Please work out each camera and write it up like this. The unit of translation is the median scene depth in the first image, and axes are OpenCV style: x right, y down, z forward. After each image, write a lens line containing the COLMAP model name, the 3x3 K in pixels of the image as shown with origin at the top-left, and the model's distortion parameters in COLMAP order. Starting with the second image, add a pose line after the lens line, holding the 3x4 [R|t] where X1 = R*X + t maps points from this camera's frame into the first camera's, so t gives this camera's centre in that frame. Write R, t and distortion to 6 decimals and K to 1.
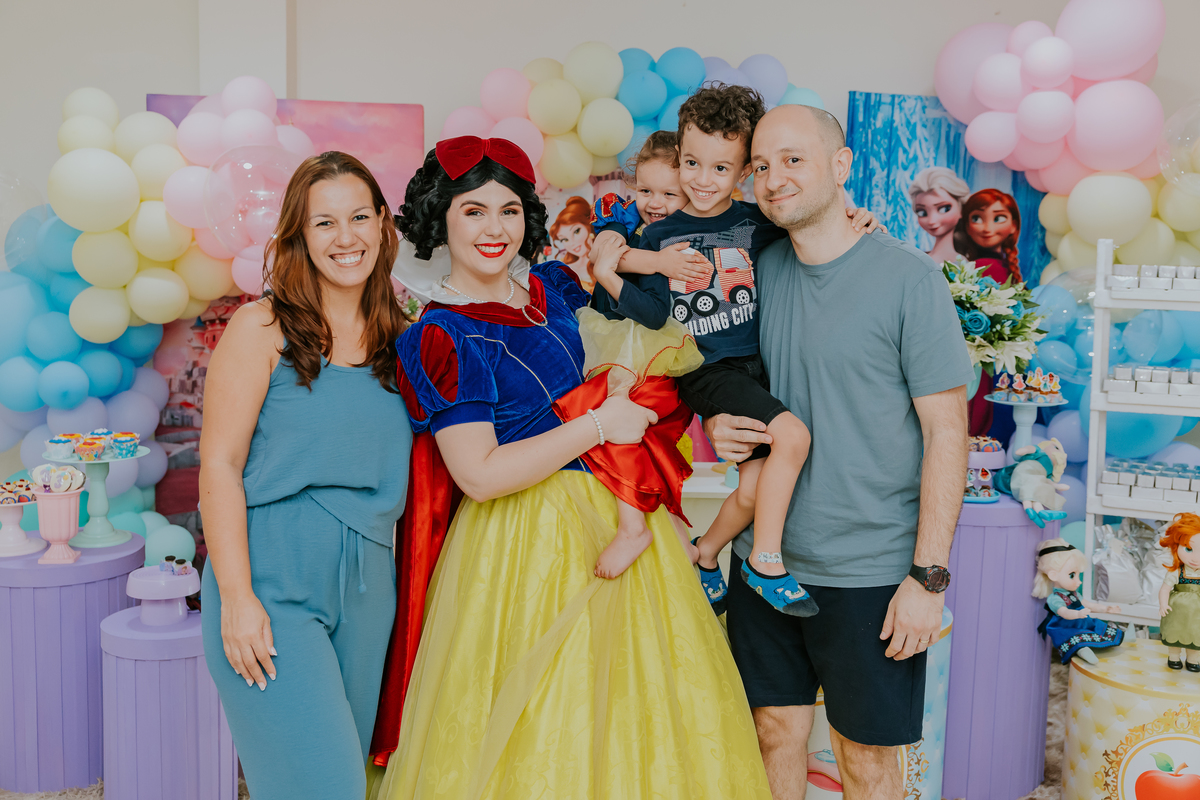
lens RADIAL K [[1207.7, 0, 596.7], [0, 1207.7, 383.7], [0, 0, 1]] dist [0.003546, 0.003108]
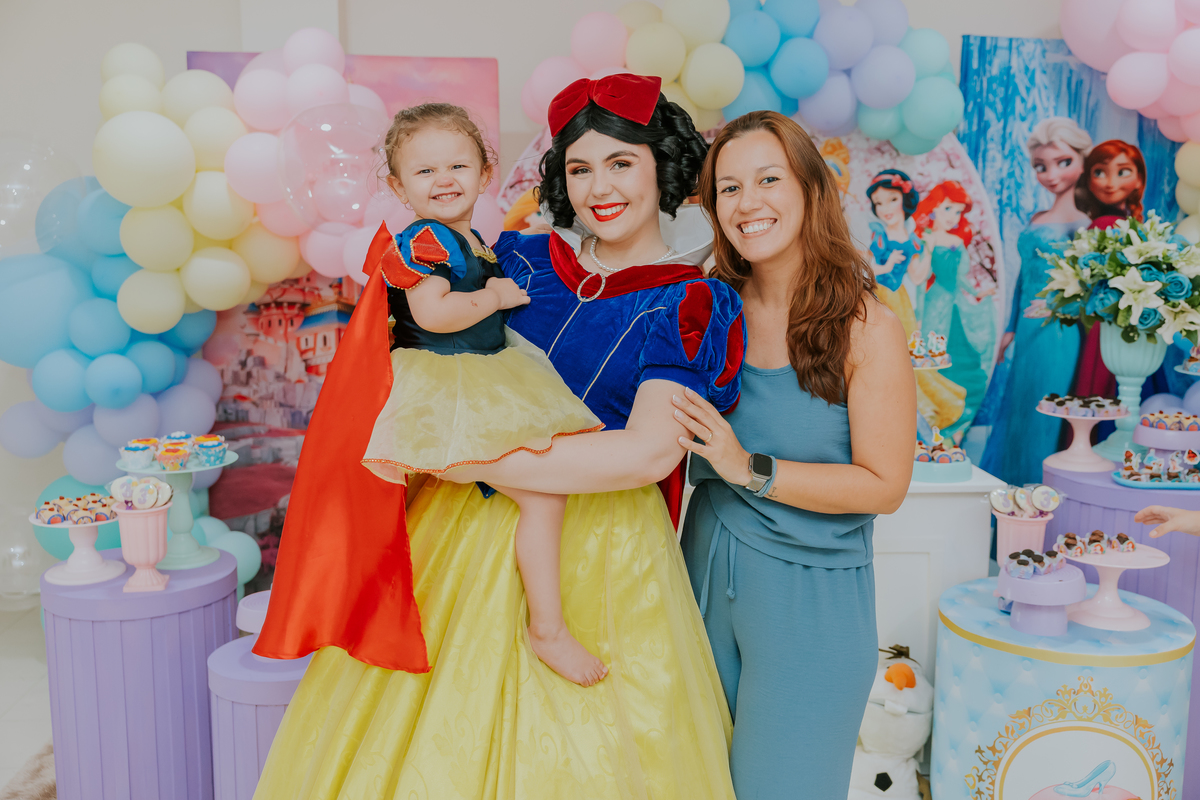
lens RADIAL K [[1197.6, 0, 606.7], [0, 1197.6, 398.0], [0, 0, 1]] dist [0.003675, 0.018327]
pose [[0.999054, -0.027027, 0.034065, -0.105365], [0.025816, 0.999036, 0.035511, -0.007996], [-0.034992, -0.034598, 0.998789, 0.102278]]
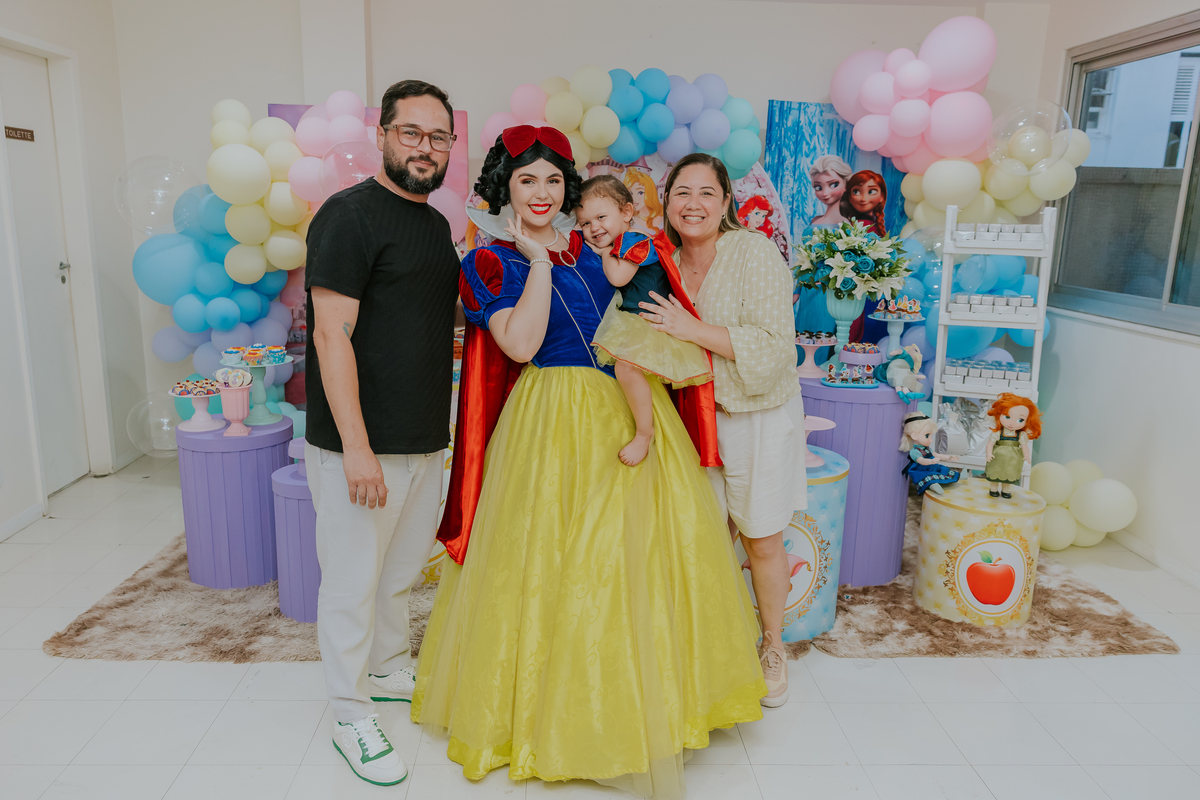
lens RADIAL K [[851.0, 0, 577.8], [0, 851.0, 397.8], [0, 0, 1]] dist [-0.000099, 0.002426]
pose [[0.999733, -0.010718, 0.020480, -0.041006], [0.008641, 0.995060, 0.098903, 0.003686], [-0.021438, -0.098699, 0.994886, -0.018547]]
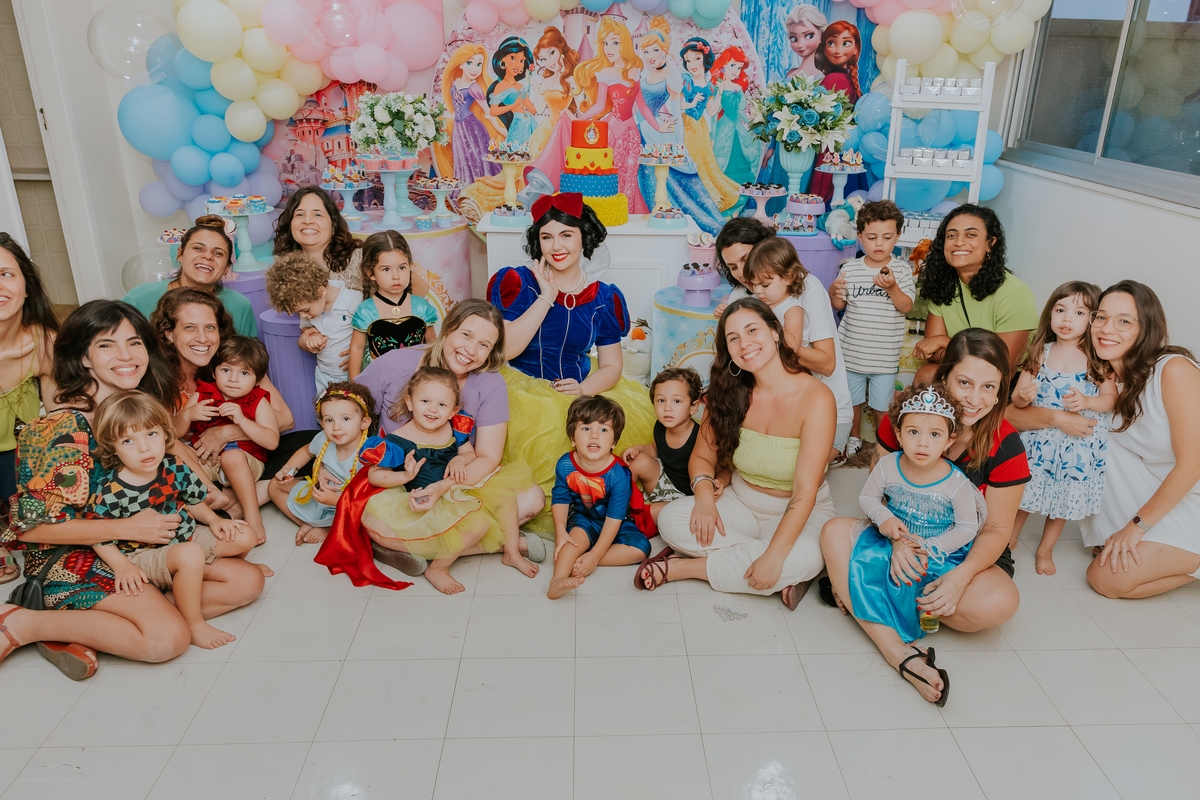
lens RADIAL K [[883.0, 0, 637.5], [0, 883.0, 430.9], [0, 0, 1]] dist [0.000089, 0.003063]
pose [[0.998500, -0.021488, 0.050354, 0.021851], [0.006676, 0.960677, 0.277589, 0.015063], [-0.054339, -0.276837, 0.959379, -0.140565]]
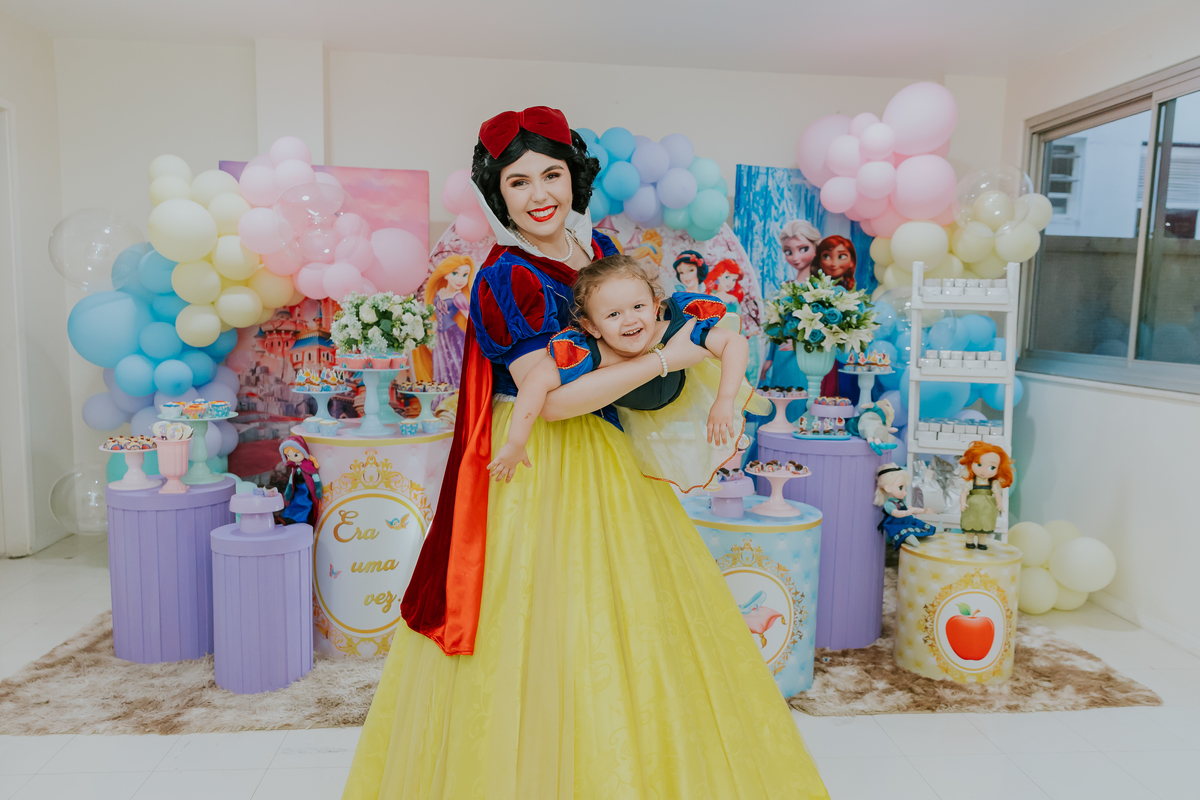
lens RADIAL K [[908.0, 0, 605.7], [0, 908.0, 420.8], [0, 0, 1]] dist [0.002179, 0.003561]
pose [[0.996588, -0.012457, 0.081594, -0.033675], [0.011968, 0.999907, 0.006474, 0.049009], [-0.081667, -0.005476, 0.996645, -0.039000]]
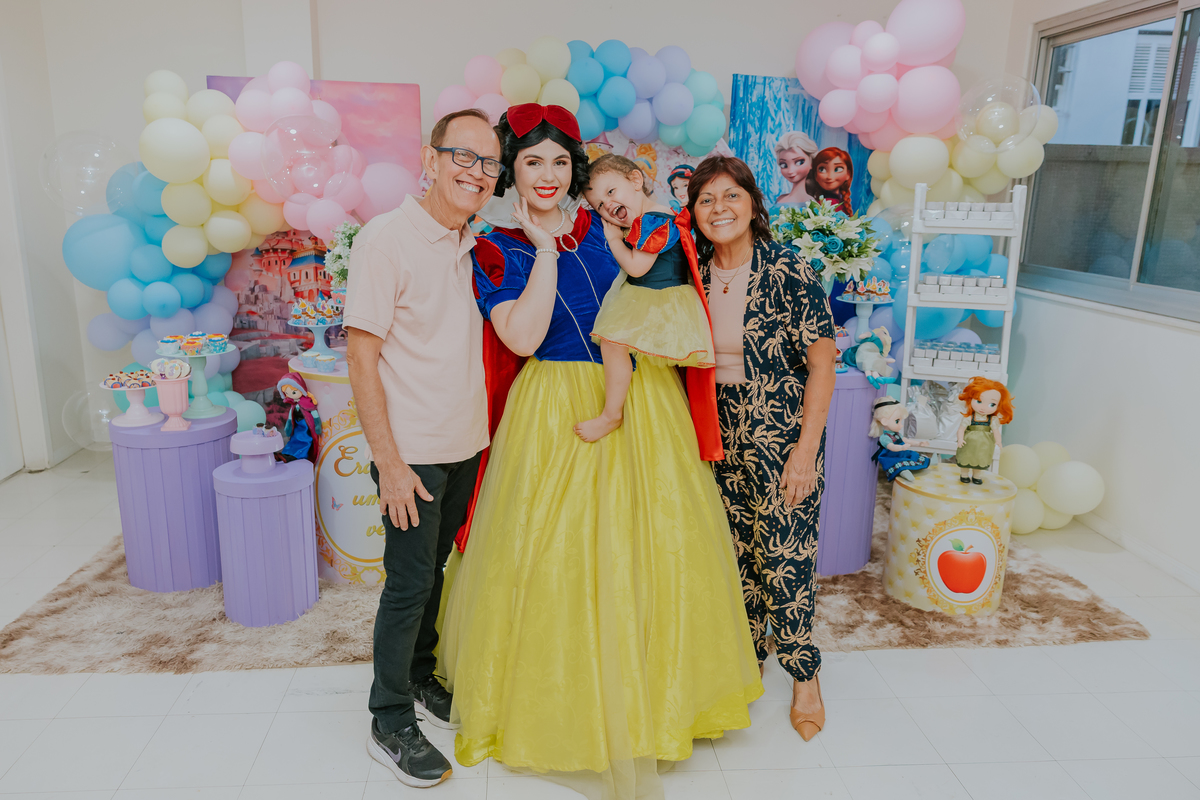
lens RADIAL K [[851.0, 0, 577.8], [0, 851.0, 397.8], [0, 0, 1]] dist [-0.000099, 0.002426]
pose [[0.997852, -0.022587, 0.061489, -0.036322], [0.014863, 0.992260, 0.123288, -0.000333], [-0.063798, -0.122110, 0.990464, 0.014564]]
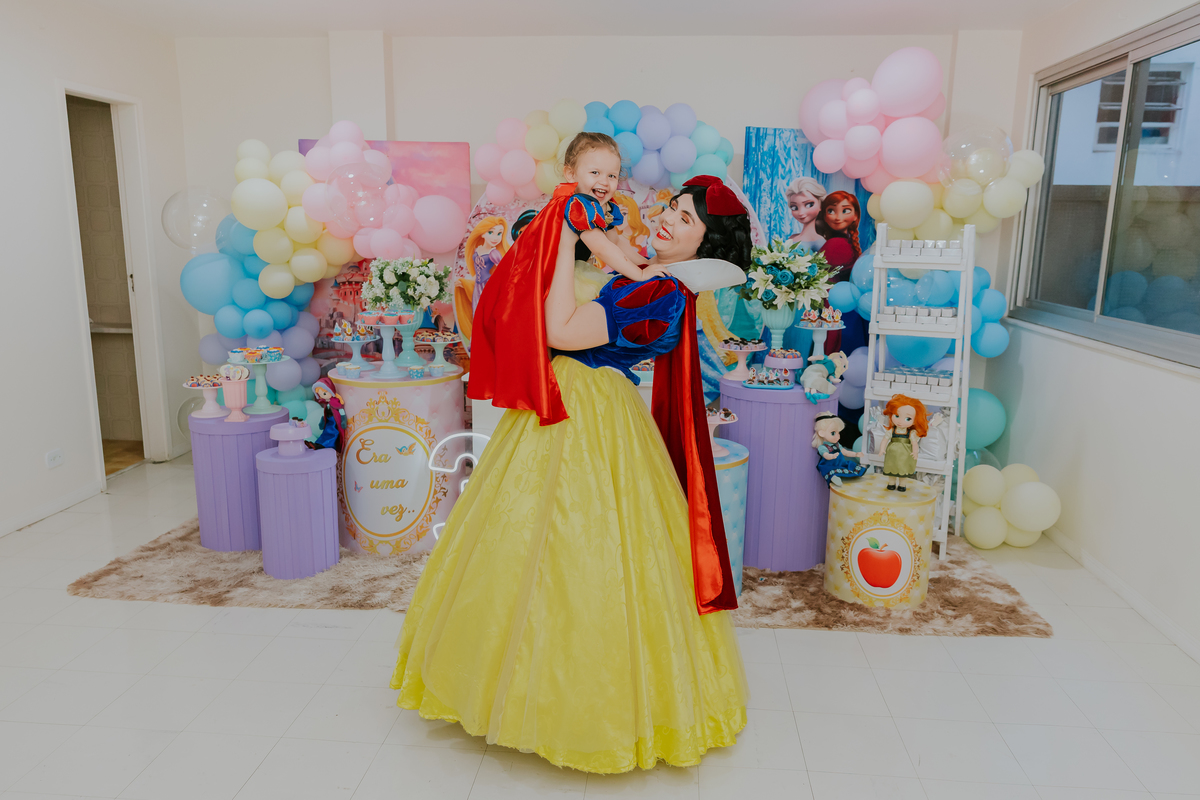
lens RADIAL K [[851.9, 0, 600.8], [0, 851.9, 408.3], [0, 0, 1]] dist [0.000072, 0.000962]
pose [[0.996052, 0.006004, -0.088573, 0.133996], [0.001681, 0.996256, 0.086431, 0.018543], [0.088760, -0.086239, 0.992313, -0.117645]]
